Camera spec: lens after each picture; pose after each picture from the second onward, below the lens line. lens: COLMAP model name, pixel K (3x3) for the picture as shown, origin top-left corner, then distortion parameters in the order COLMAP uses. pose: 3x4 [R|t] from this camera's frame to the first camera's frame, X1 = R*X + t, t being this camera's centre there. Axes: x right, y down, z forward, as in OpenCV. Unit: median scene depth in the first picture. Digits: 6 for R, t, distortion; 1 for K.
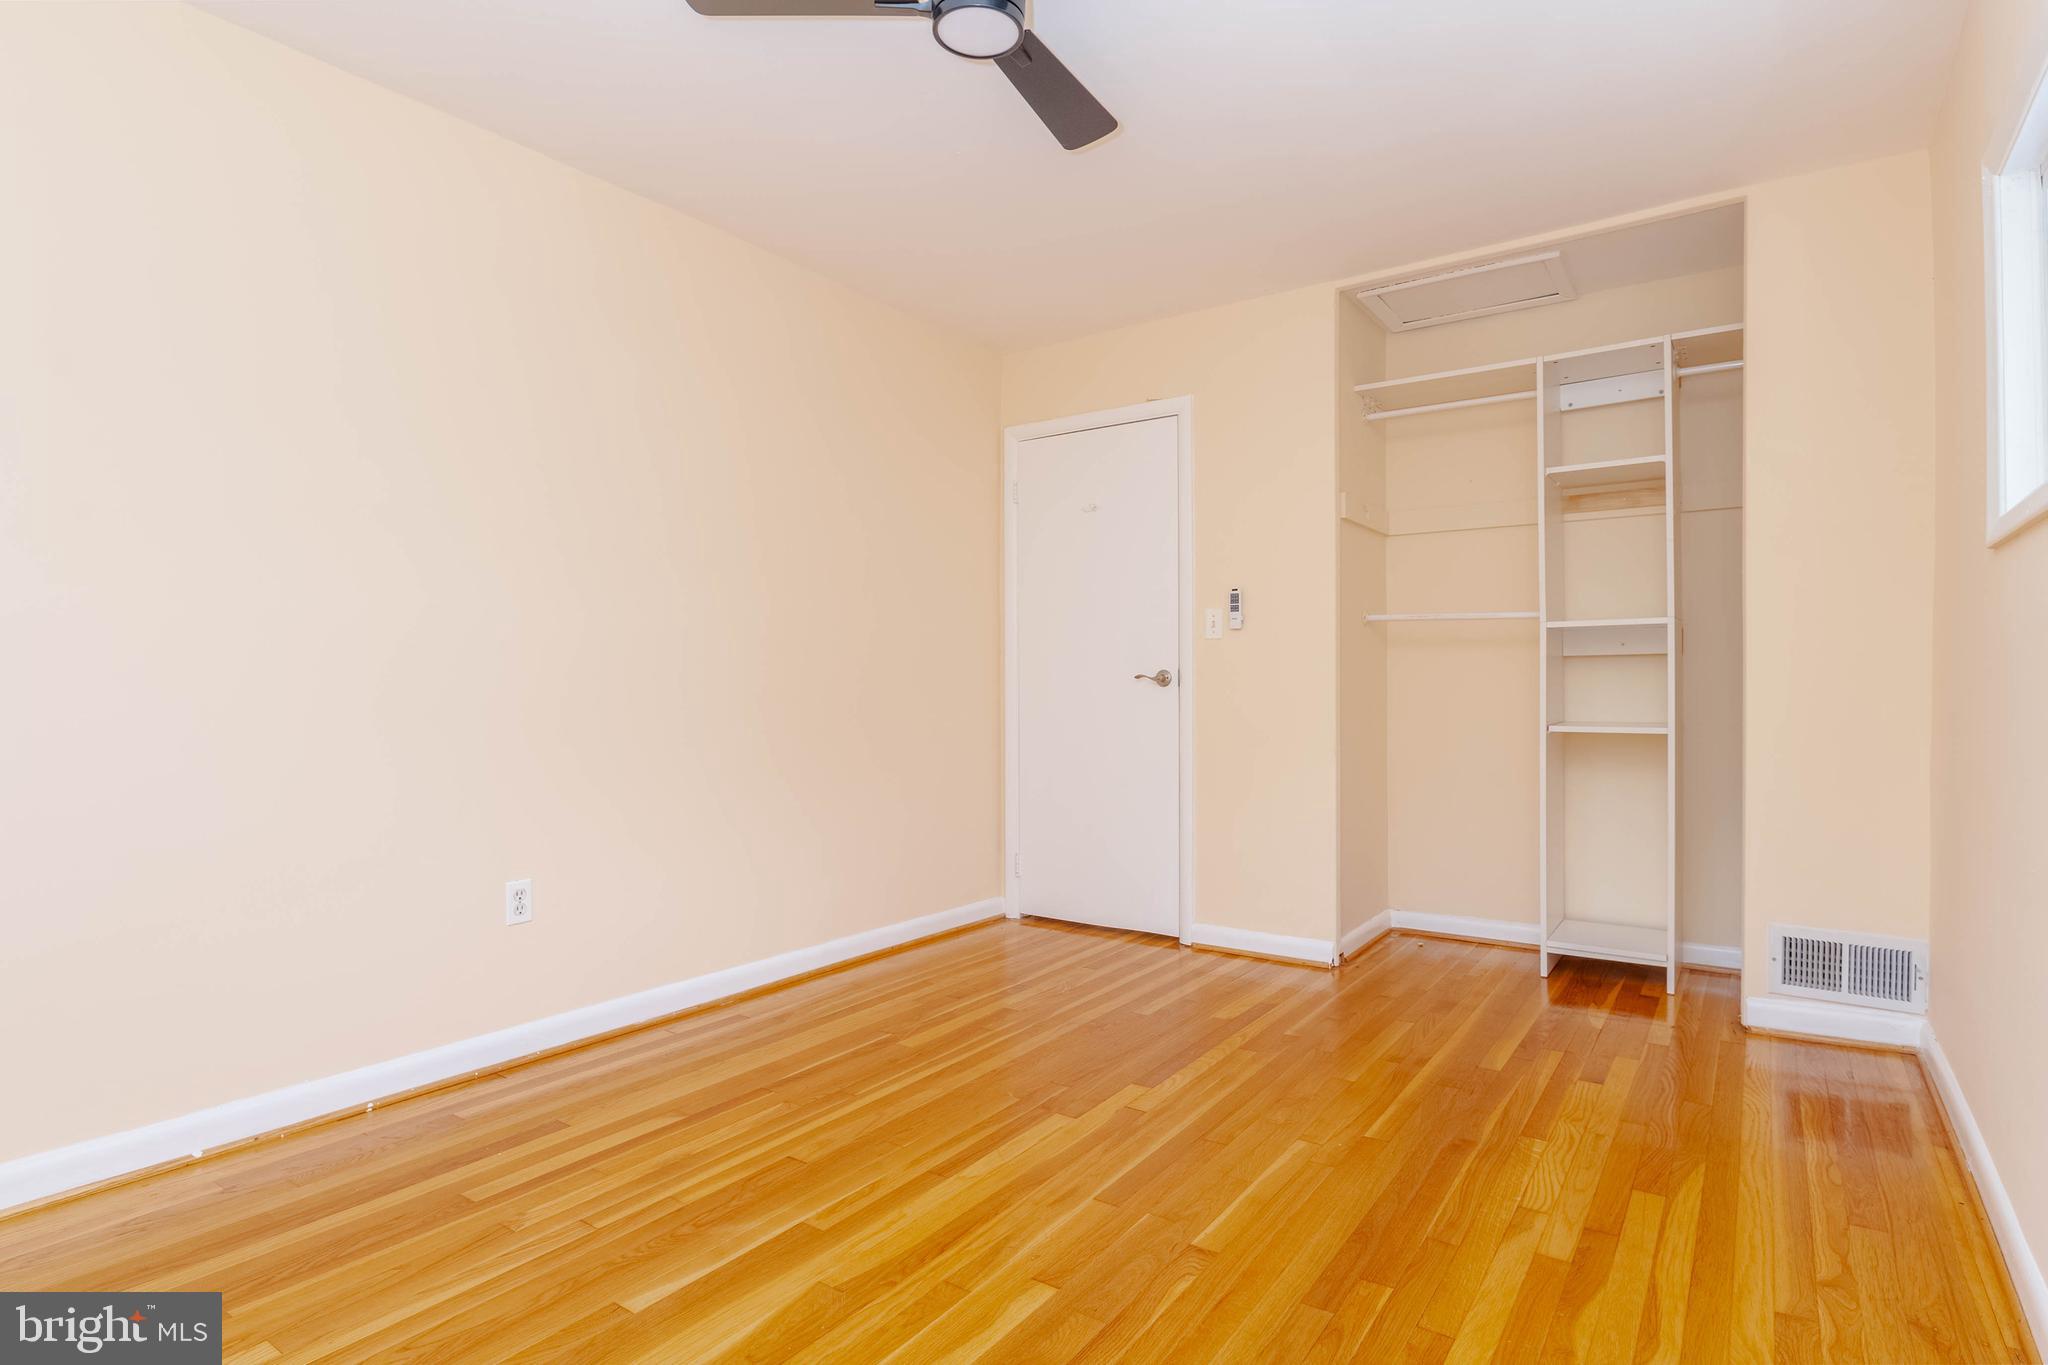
lens RADIAL K [[1050.1, 0, 1034.9], [0, 1050.1, 684.9], [0, 0, 1]] dist [-0.000130, -0.000973]
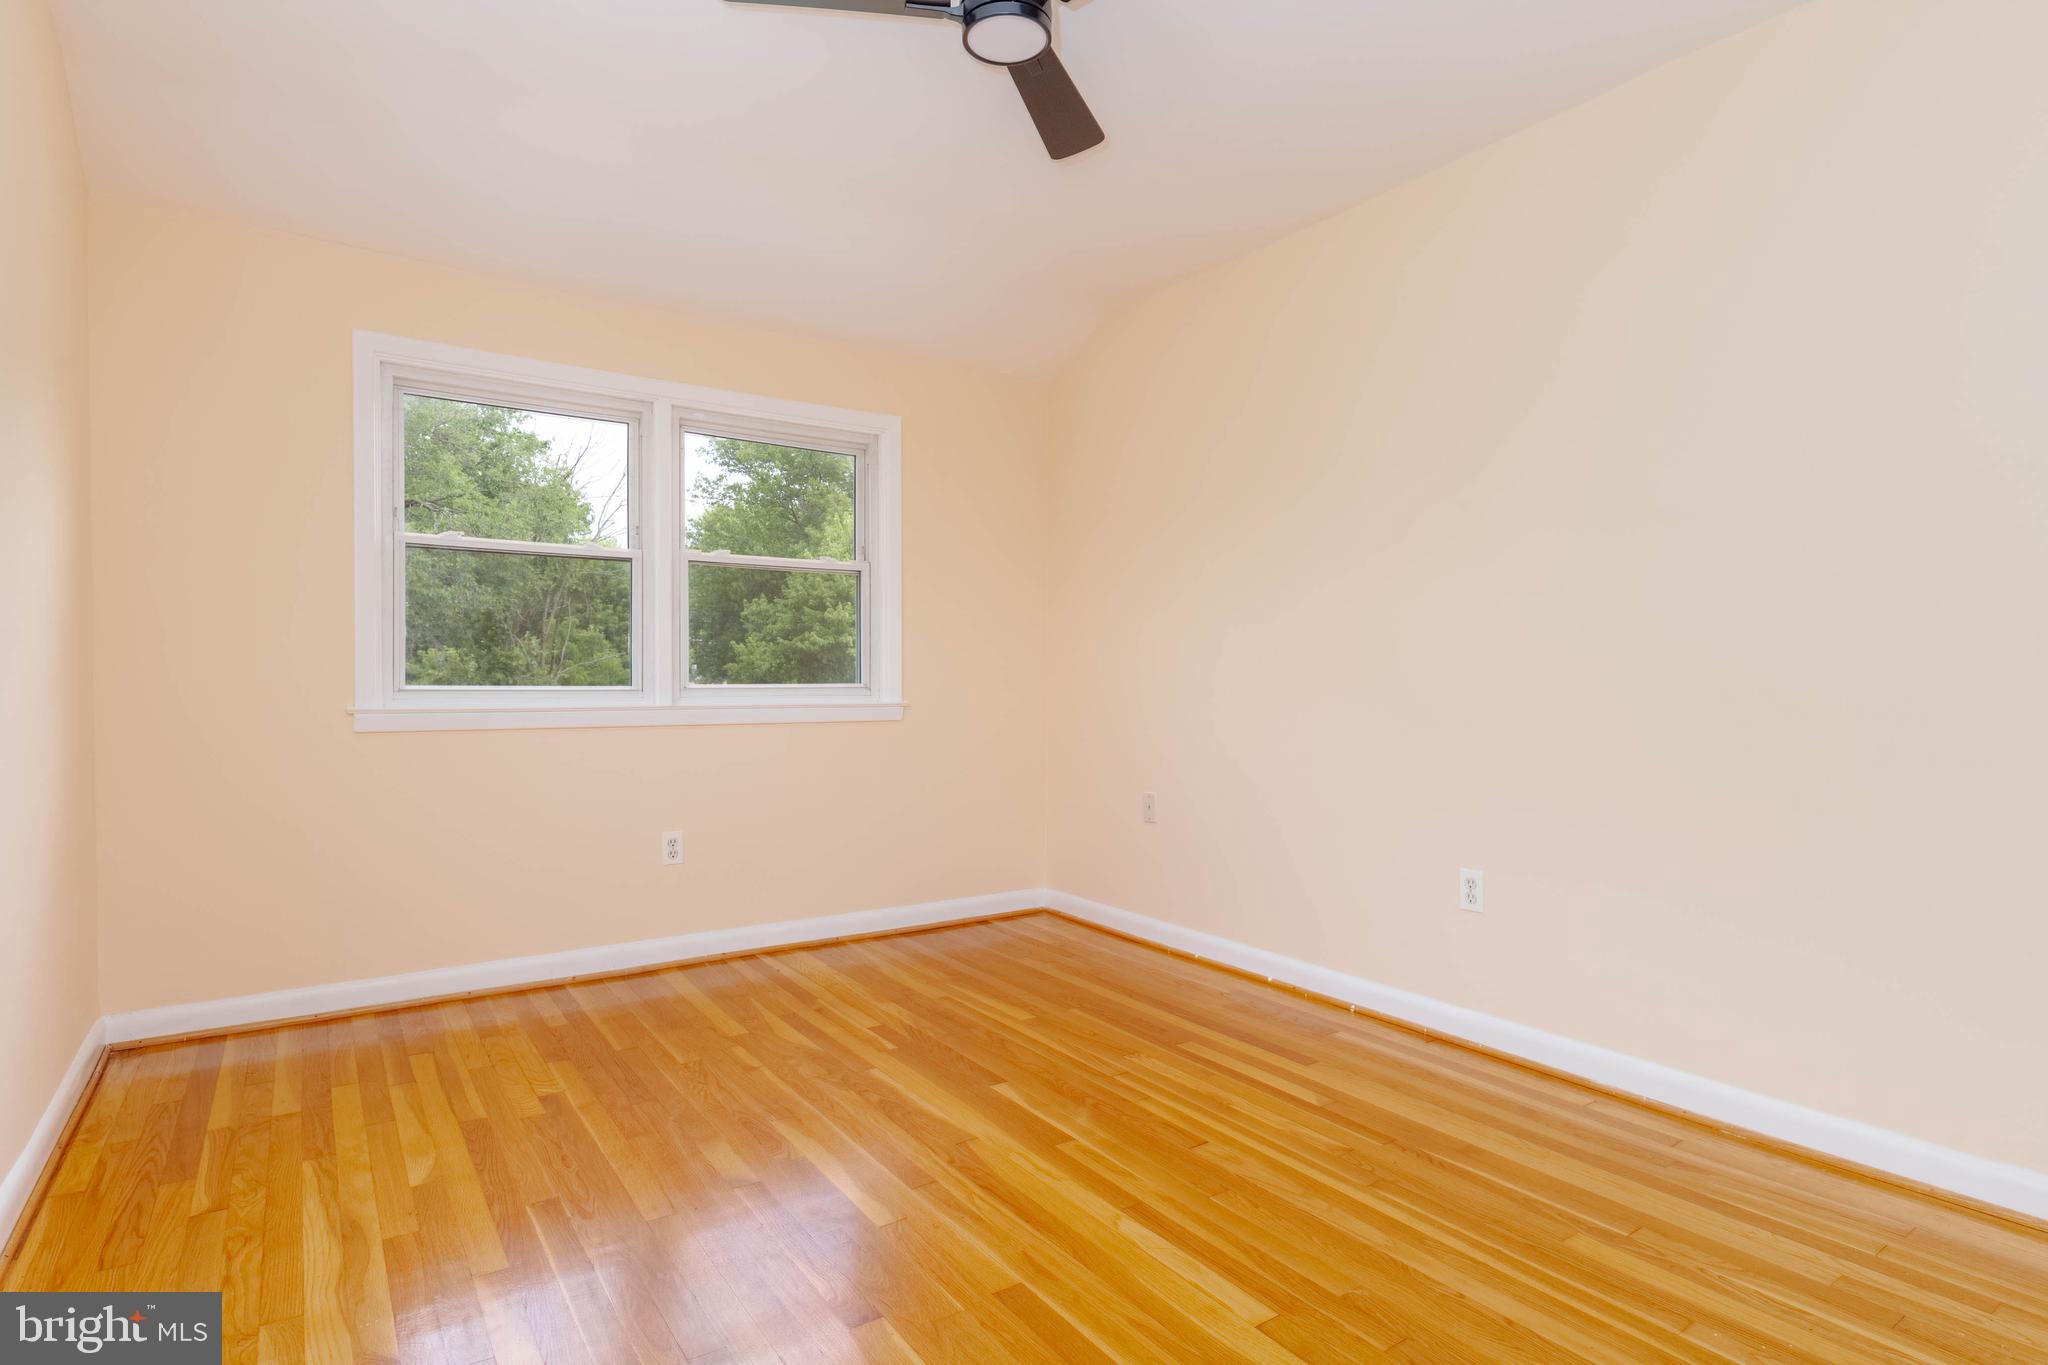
lens RADIAL K [[1050.1, 0, 1034.9], [0, 1050.1, 684.9], [0, 0, 1]] dist [-0.000130, -0.000973]
pose [[-0.346067, 0.006186, -0.938189, 0.652343], [-0.003811, 0.999961, 0.007999, -0.001204], [0.938202, 0.006344, -0.346030, 1.003300]]
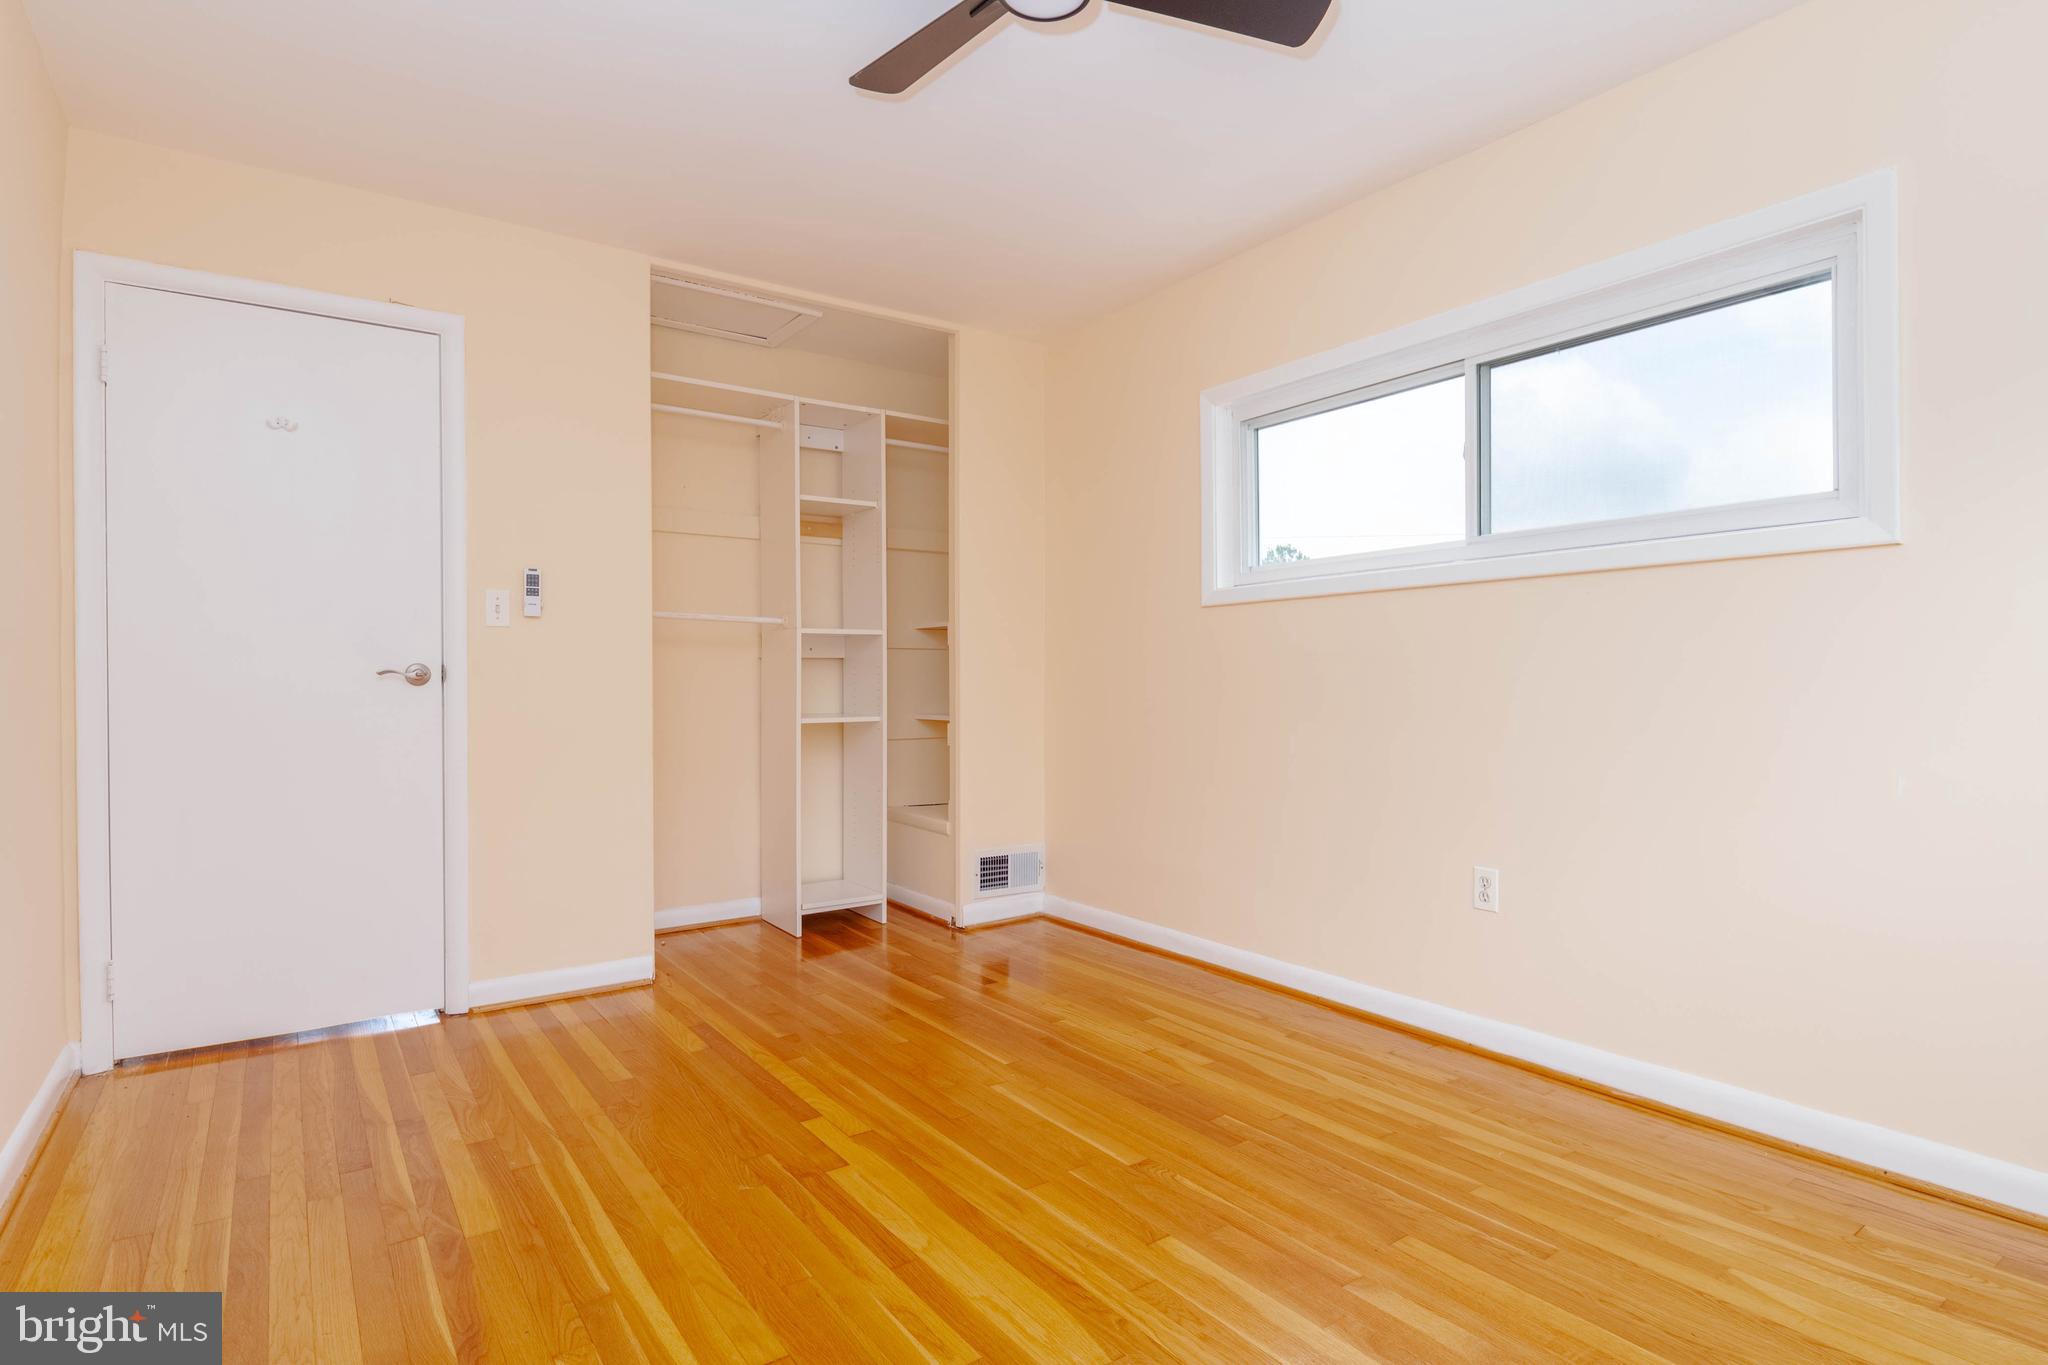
lens RADIAL K [[1050.1, 0, 1034.9], [0, 1050.1, 684.9], [0, 0, 1]] dist [-0.000130, -0.000973]
pose [[0.335314, -0.001716, 0.942105, -0.687978], [0.002071, 0.999997, 0.001085, 0.002107], [-0.942104, 0.001588, 0.335317, 0.502516]]
